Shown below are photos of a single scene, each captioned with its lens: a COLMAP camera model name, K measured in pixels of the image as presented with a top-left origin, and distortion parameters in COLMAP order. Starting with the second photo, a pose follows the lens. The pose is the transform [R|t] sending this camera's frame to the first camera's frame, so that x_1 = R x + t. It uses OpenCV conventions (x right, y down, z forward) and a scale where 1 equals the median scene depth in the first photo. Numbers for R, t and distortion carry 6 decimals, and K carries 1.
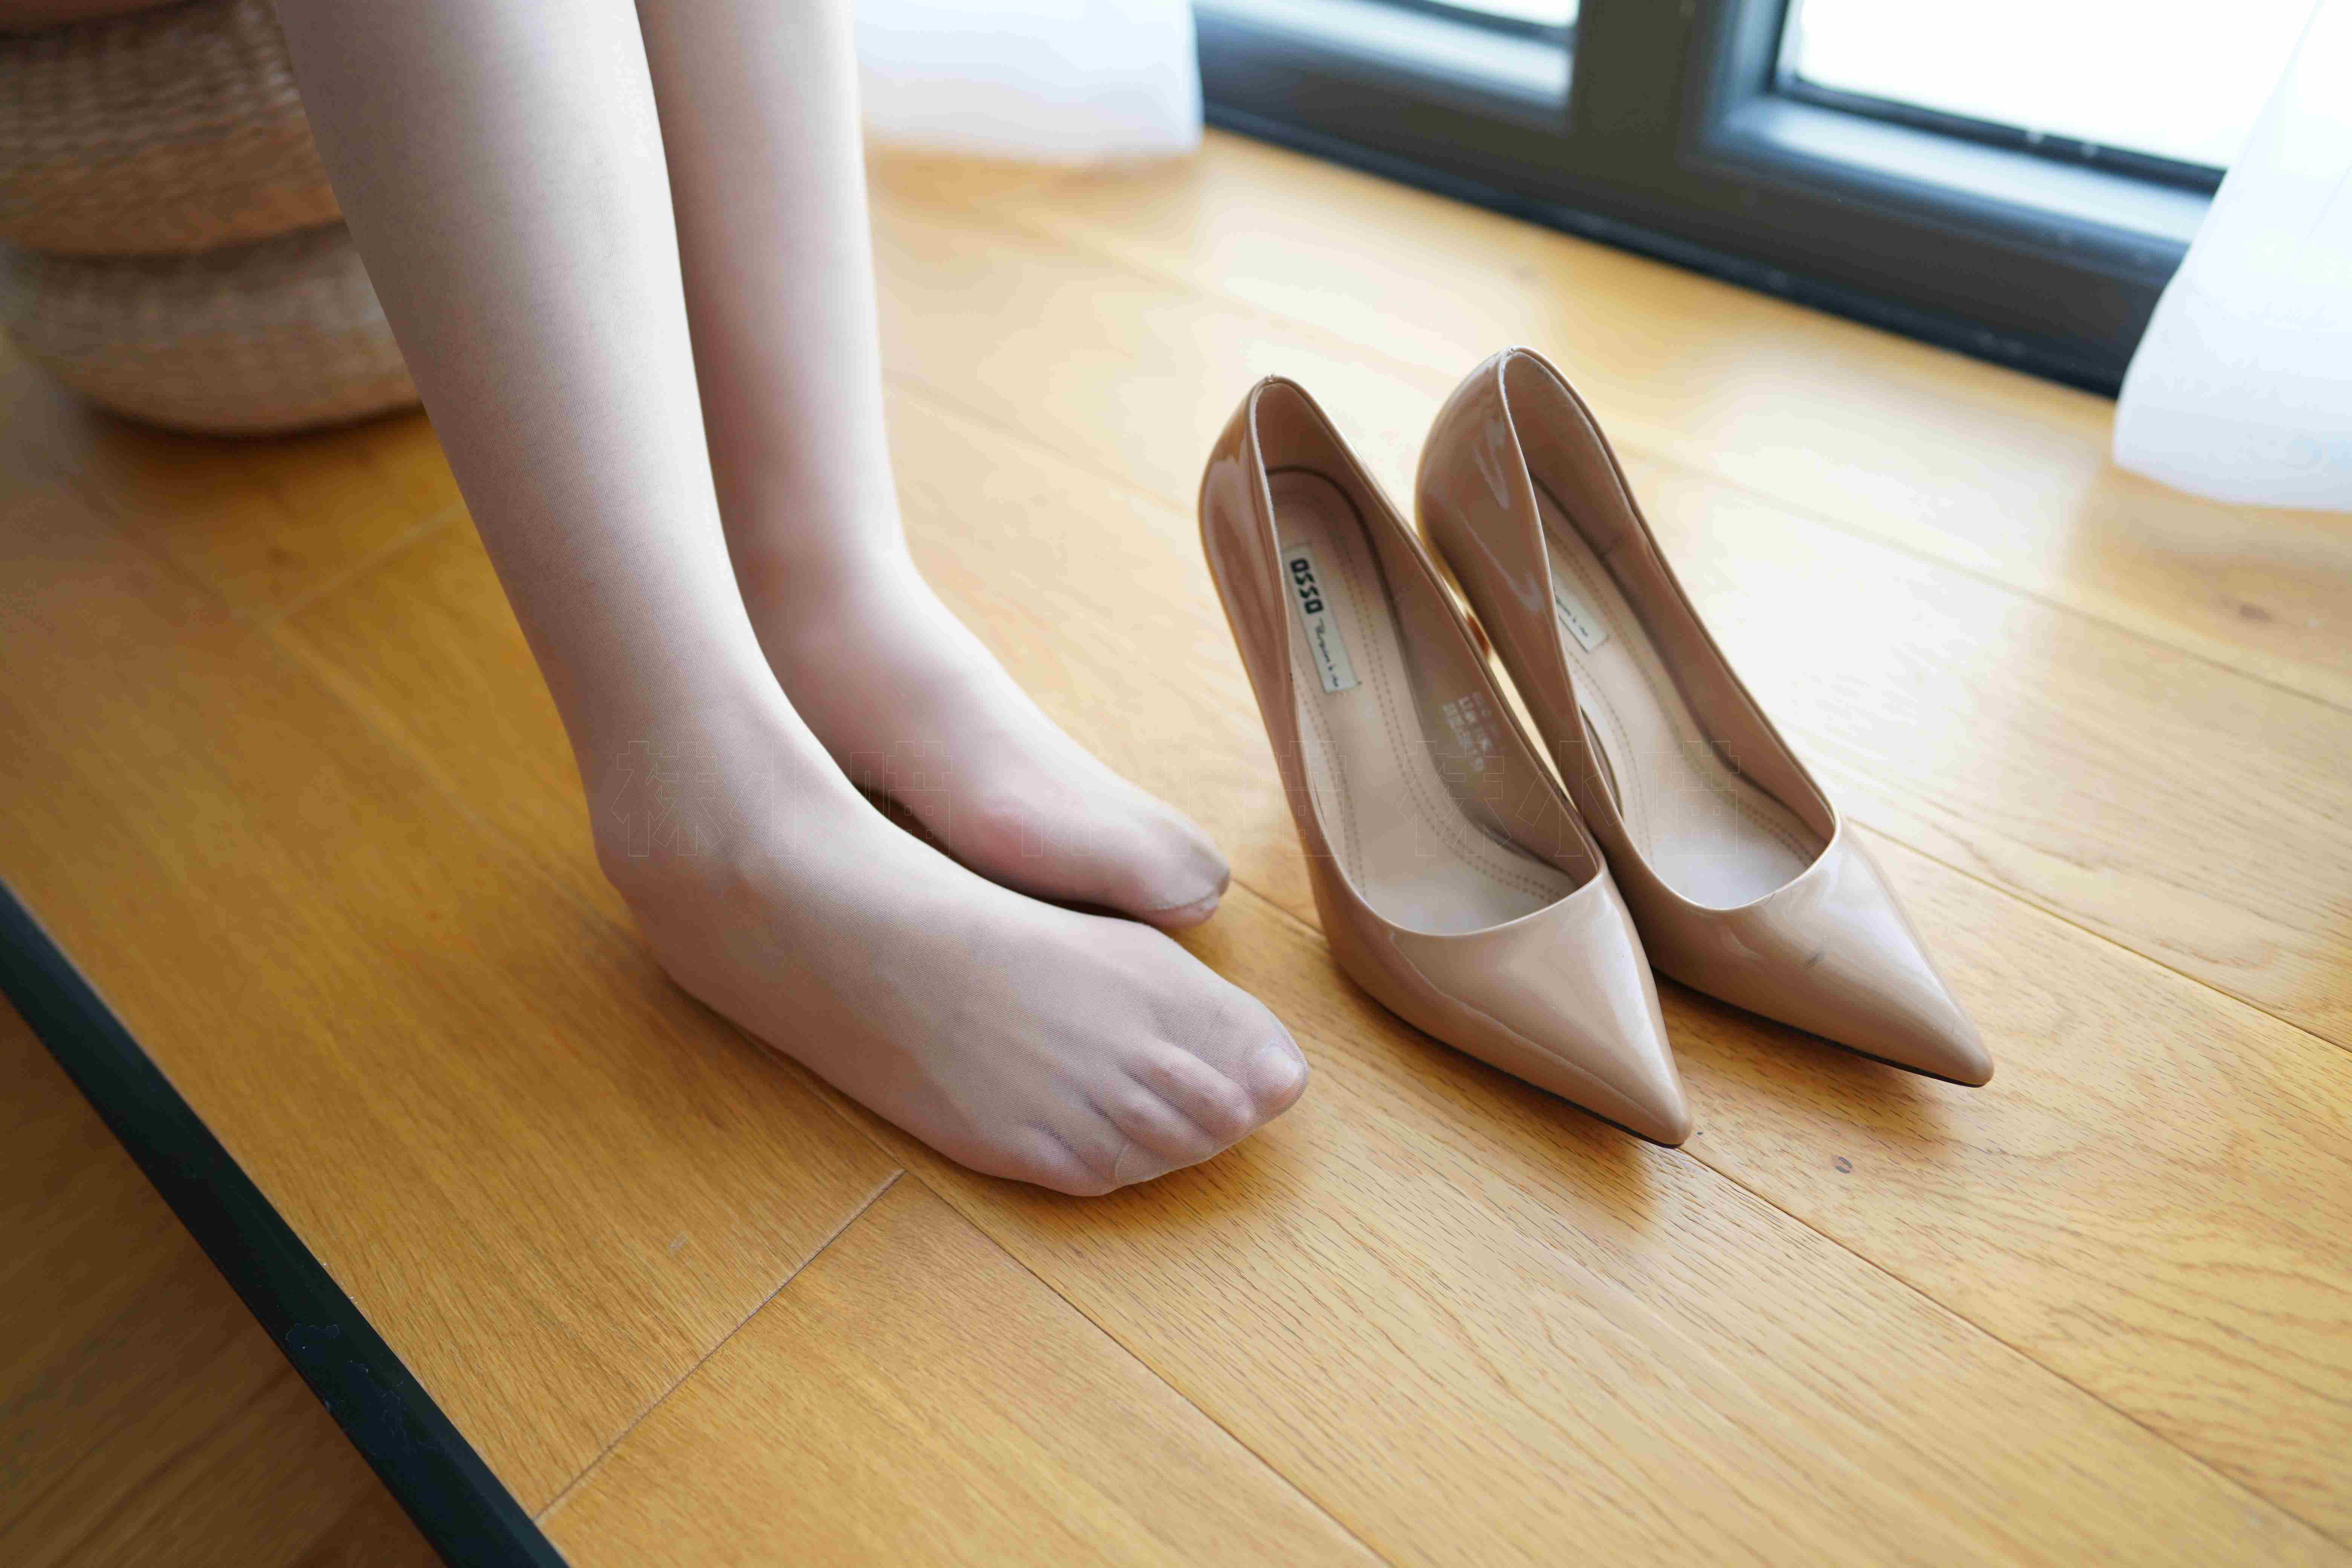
lens RADIAL K [[1610.9, 0, 1163.4], [0, 1610.9, 795.3], [0, 0, 1]] dist [-0.035037, 0.056240]
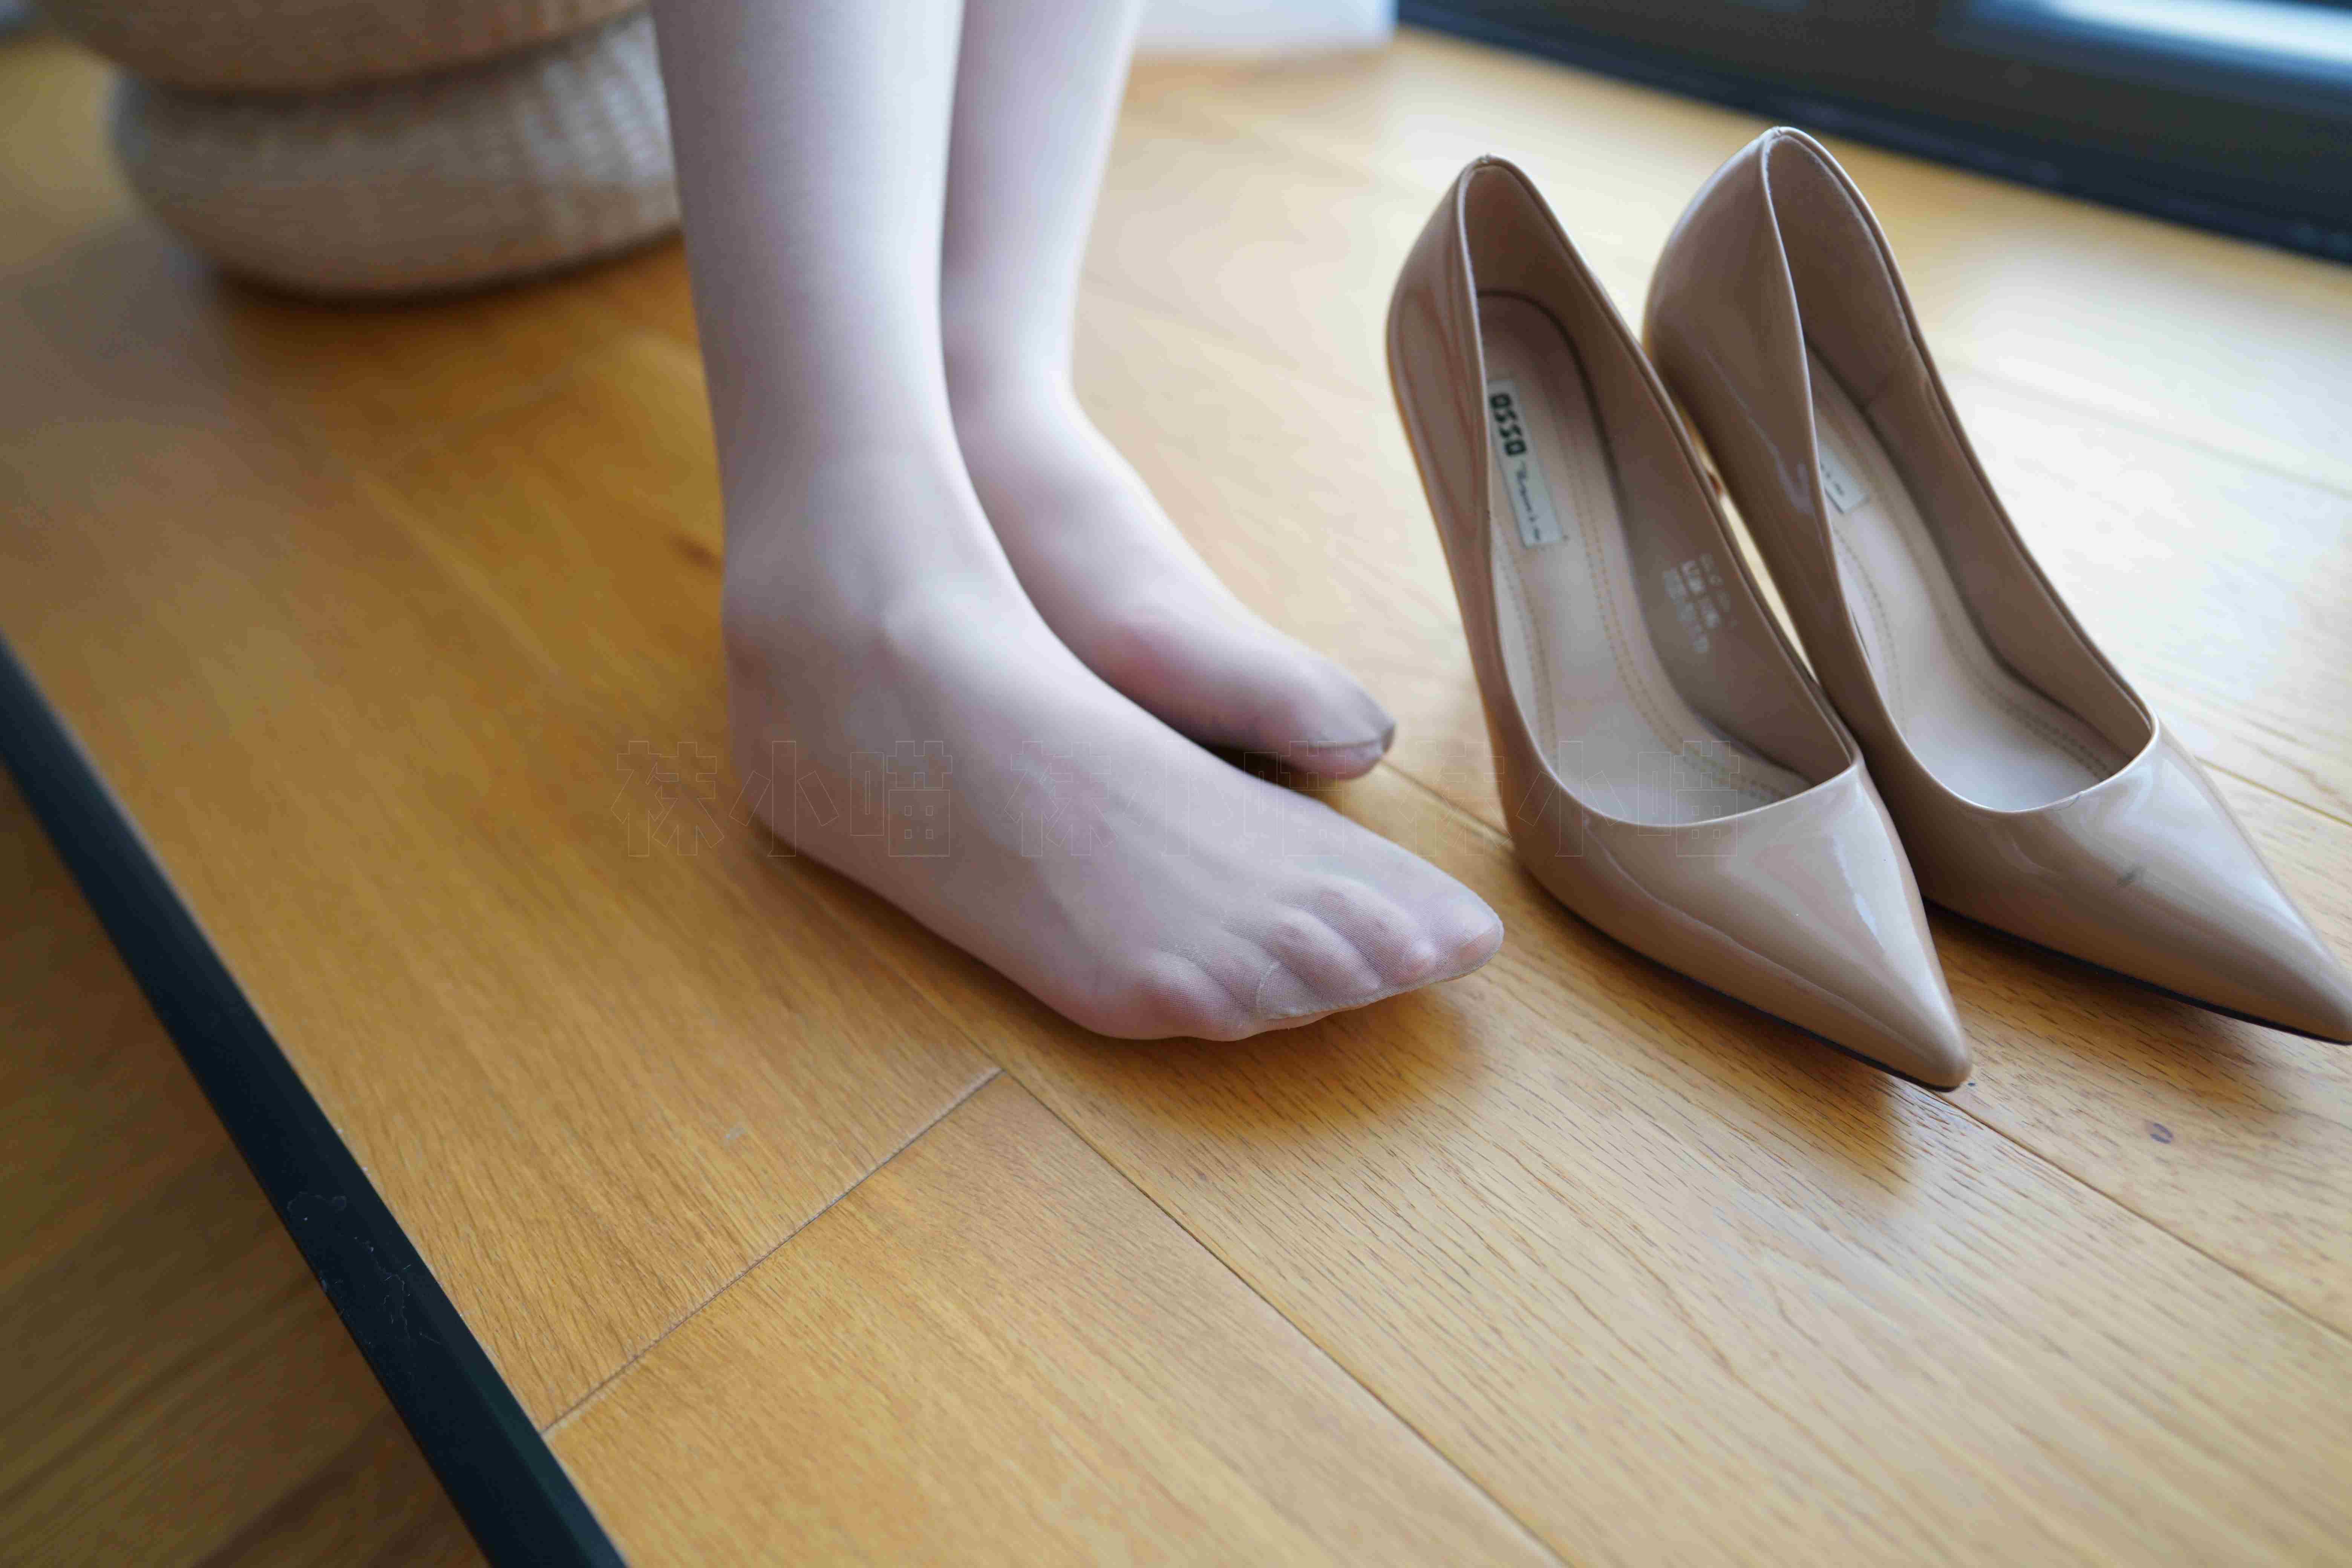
lens RADIAL K [[1610.9, 0, 1164.1], [0, 1610.9, 801.6], [0, 0, 1]] dist [-0.035037, 0.056240]
pose [[0.995760, 0.054695, -0.073956, -0.020856], [-0.056228, 0.998241, -0.018805, 0.107765], [0.072798, 0.022884, 0.997084, 0.160793]]
